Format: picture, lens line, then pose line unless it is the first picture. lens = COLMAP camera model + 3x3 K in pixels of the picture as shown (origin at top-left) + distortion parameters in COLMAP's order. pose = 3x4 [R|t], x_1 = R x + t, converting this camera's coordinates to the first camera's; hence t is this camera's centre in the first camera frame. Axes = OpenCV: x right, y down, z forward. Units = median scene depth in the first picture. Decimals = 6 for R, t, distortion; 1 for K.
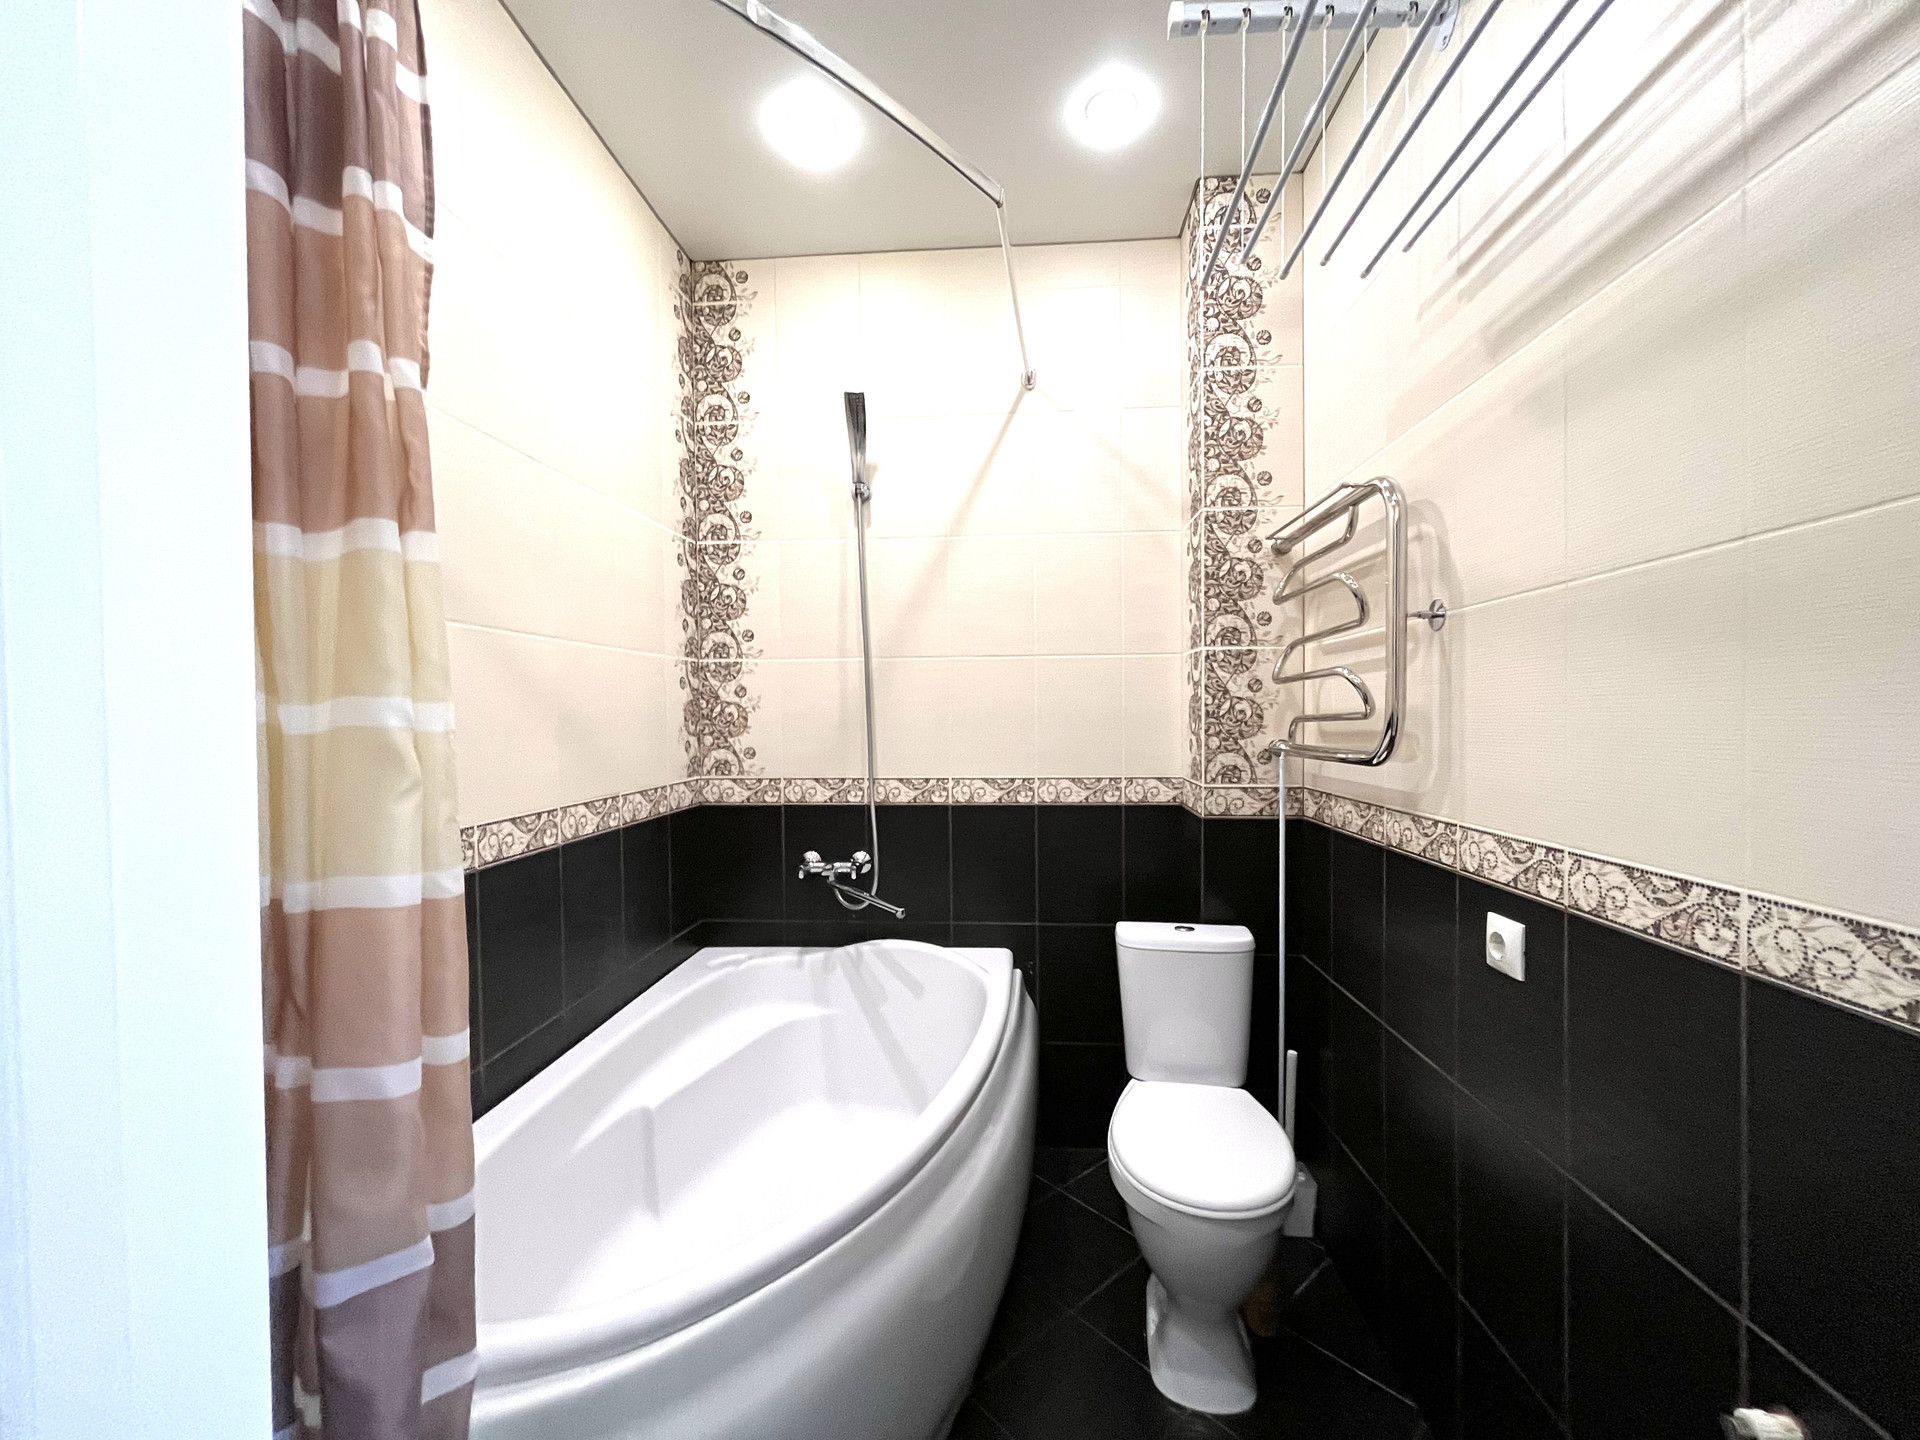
lens RADIAL K [[771.2, 0, 956.6], [0, 771.2, 726.8], [0, 0, 1]] dist [-0.004015, 0.000336]
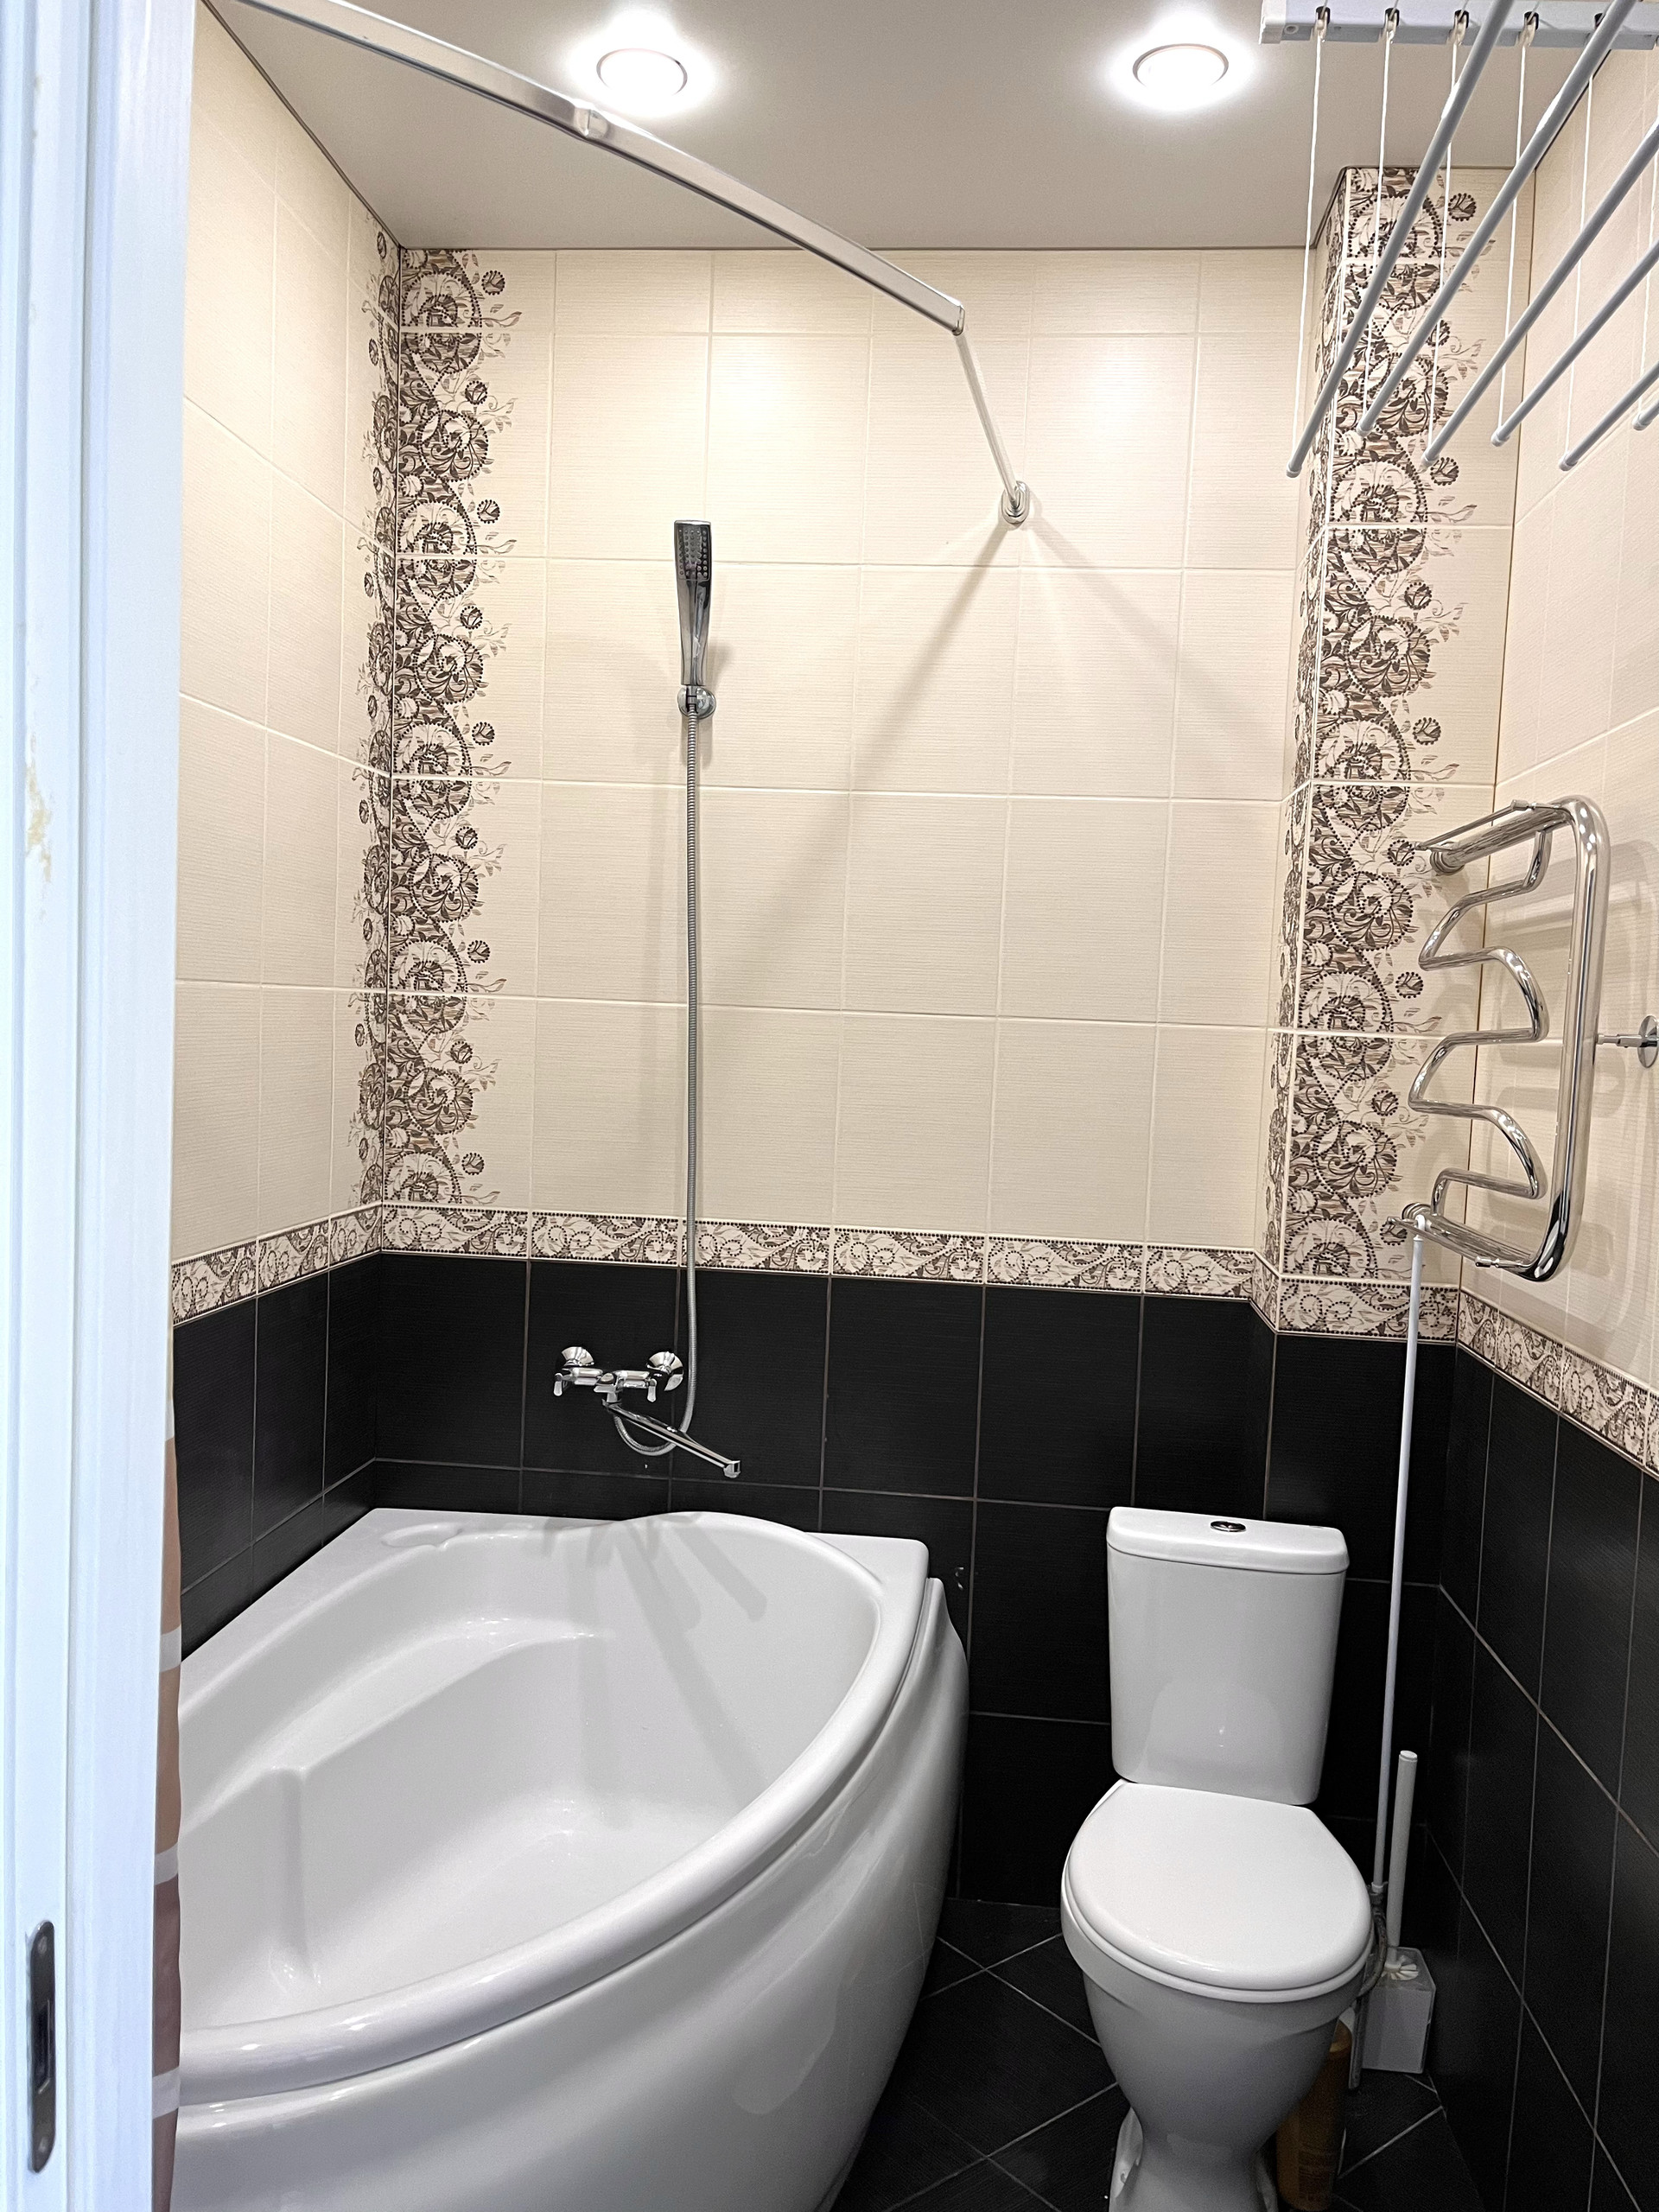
lens RADIAL K [[1676.3, 0, 819.4], [0, 1676.3, 1118.4], [0, 0, 1]] dist [0.053113, -0.065296]
pose [[0.998391, 0.051956, -0.022722, 0.005778], [-0.050946, 0.997778, 0.042947, -0.065821], [0.024903, -0.041720, 0.998819, -0.204763]]
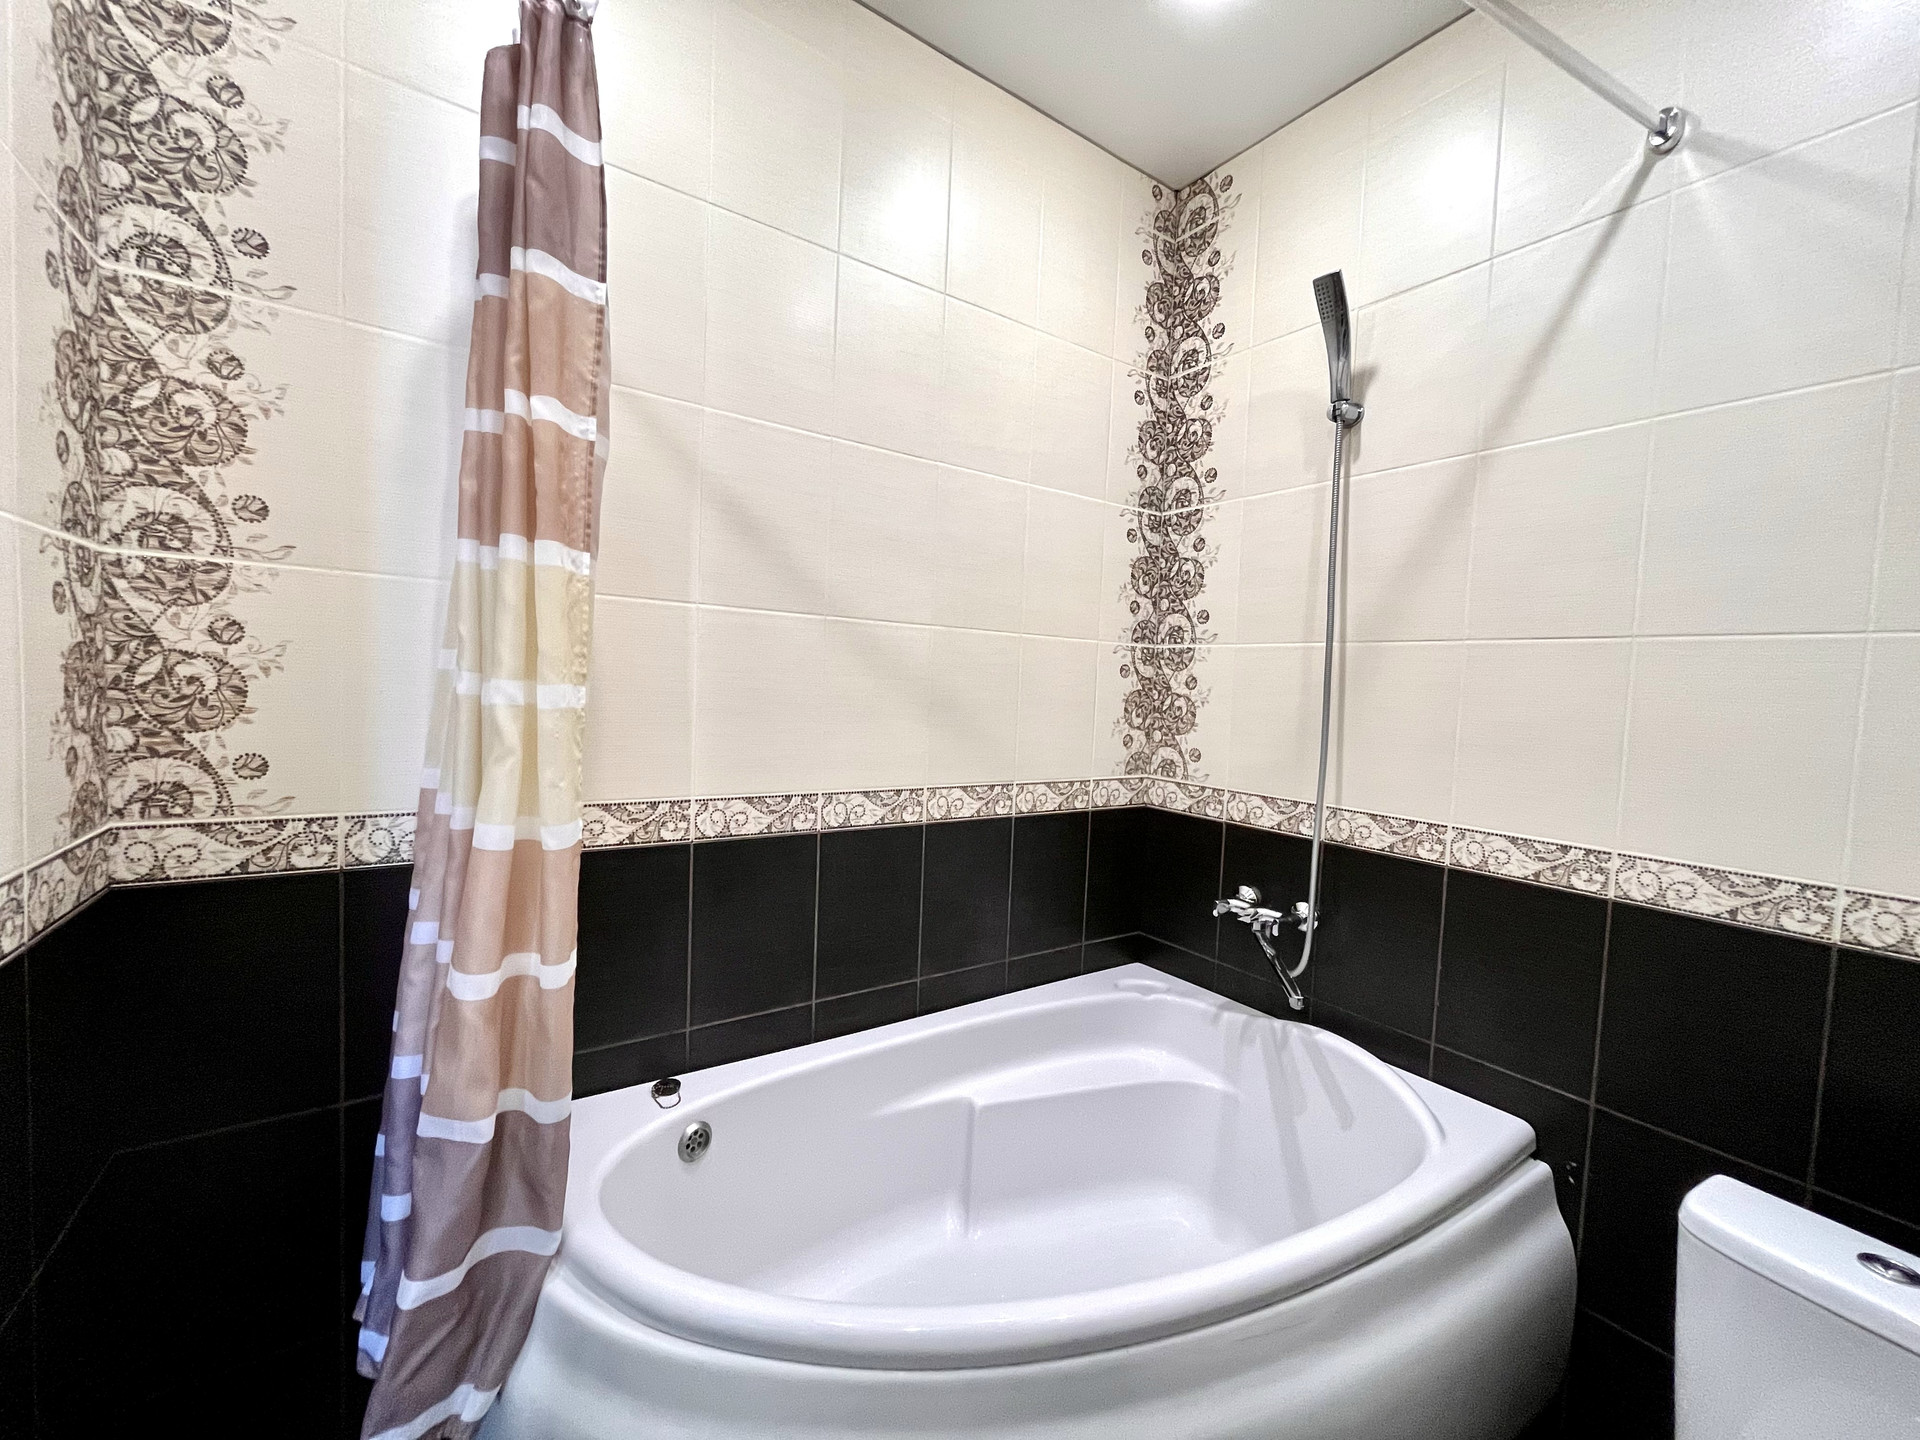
lens RADIAL K [[771.2, 0, 965.0], [0, 771.2, 726.3], [0, 0, 1]] dist [-0.004015, 0.000336]
pose [[0.628574, 0.078882, -0.773739, 0.237893], [-0.063983, 0.996716, 0.049635, -0.024843], [0.775113, 0.018307, 0.631557, 0.276087]]
